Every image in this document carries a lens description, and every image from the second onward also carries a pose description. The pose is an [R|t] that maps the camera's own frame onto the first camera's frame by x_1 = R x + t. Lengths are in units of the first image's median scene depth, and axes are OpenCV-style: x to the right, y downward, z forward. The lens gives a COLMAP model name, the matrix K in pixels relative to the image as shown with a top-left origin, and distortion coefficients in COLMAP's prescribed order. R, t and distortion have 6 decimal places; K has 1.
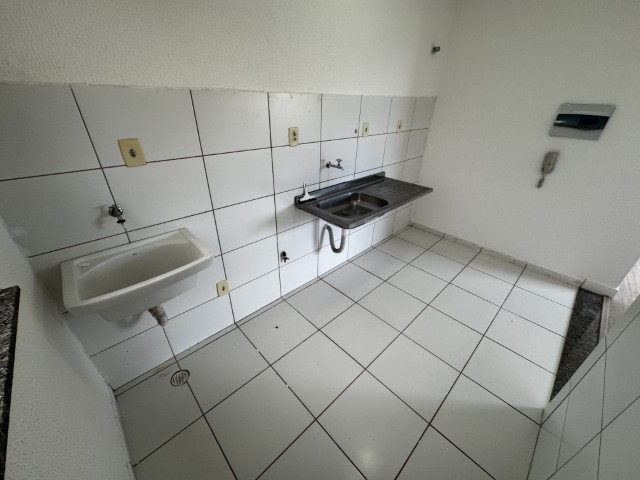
lens RADIAL K [[255.7, 0, 320.0], [0, 255.7, 240.0], [0, 0, 1]] dist [-0.000423, -0.000274]
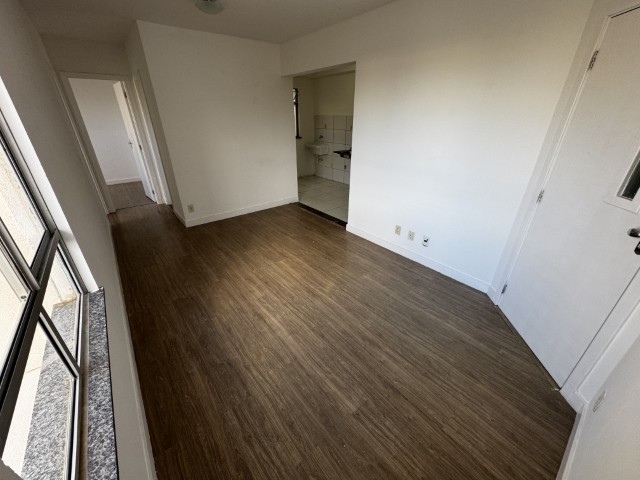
lens RADIAL K [[255.7, 0, 320.0], [0, 255.7, 240.0], [0, 0, 1]] dist [-0.000423, -0.000274]
pose [[-0.082896, 0.419212, -0.904096, 3.226954], [-0.490128, 0.772762, 0.403254, -0.373114], [0.867699, 0.476551, 0.141409, 0.772645]]
